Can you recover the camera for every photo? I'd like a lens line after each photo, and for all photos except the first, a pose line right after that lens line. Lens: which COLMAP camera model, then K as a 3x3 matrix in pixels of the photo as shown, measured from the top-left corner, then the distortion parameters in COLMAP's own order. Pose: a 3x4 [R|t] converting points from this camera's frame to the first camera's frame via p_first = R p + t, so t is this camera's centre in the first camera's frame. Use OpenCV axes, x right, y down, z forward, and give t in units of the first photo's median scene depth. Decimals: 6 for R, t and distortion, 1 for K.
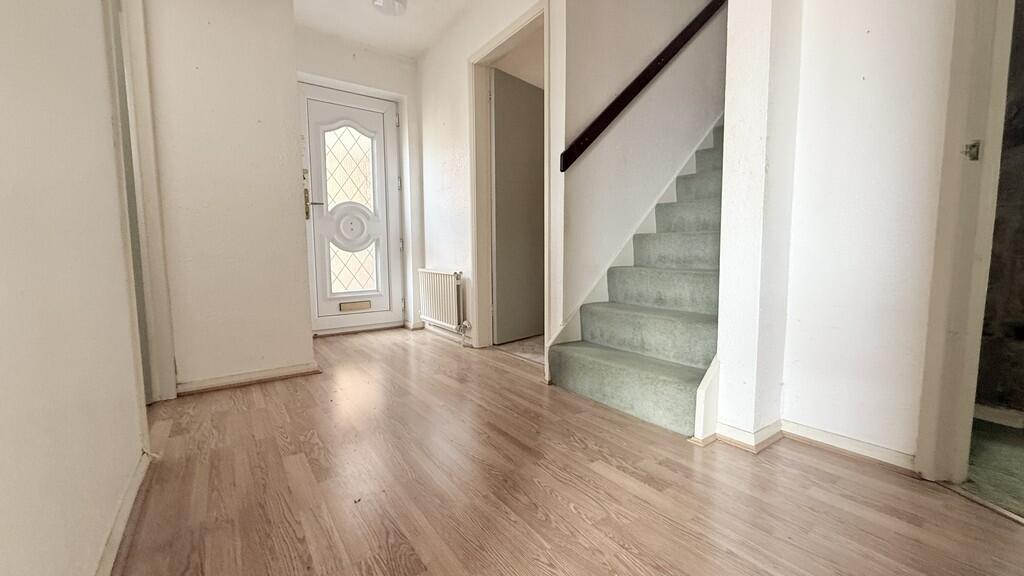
lens RADIAL K [[410.2, 0, 502.1], [0, 410.2, 285.6], [0, 0, 1]] dist [0.000846, -0.000451]
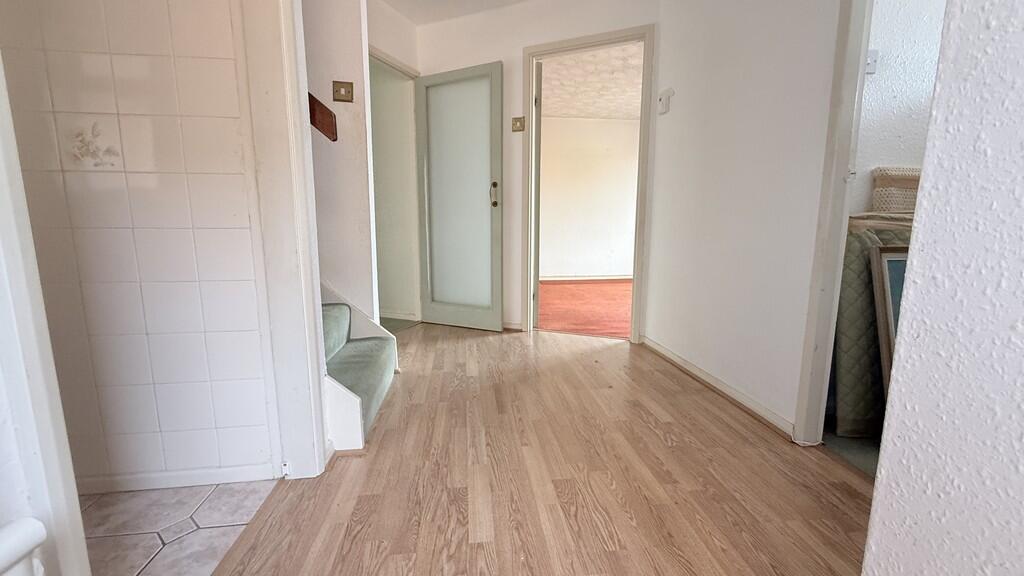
lens RADIAL K [[410.2, 0, 507.5], [0, 410.2, 289.0], [0, 0, 1]] dist [0.000846, -0.000451]
pose [[-0.881300, -0.066904, 0.467797, -0.518666], [0.043517, 0.974230, 0.221318, -0.216243], [-0.470549, 0.215405, -0.855678, 1.798731]]
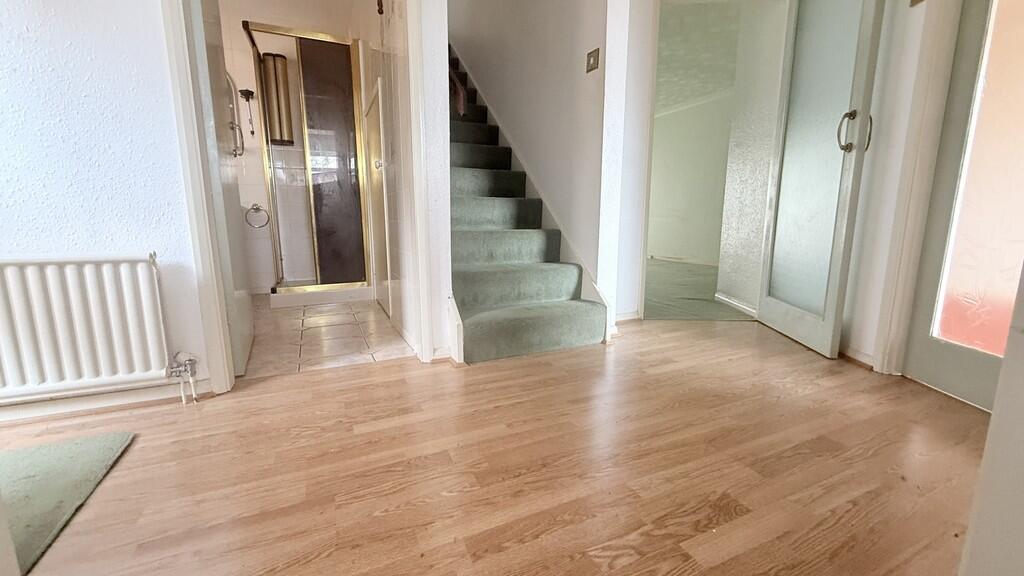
lens RADIAL K [[410.2, 0, 511.3], [0, 410.2, 288.5], [0, 0, 1]] dist [0.000846, -0.000451]
pose [[0.171074, -0.158502, 0.972425, -0.866571], [0.081371, 0.985876, 0.146379, -0.050906], [-0.981892, 0.054086, 0.181555, 0.925249]]
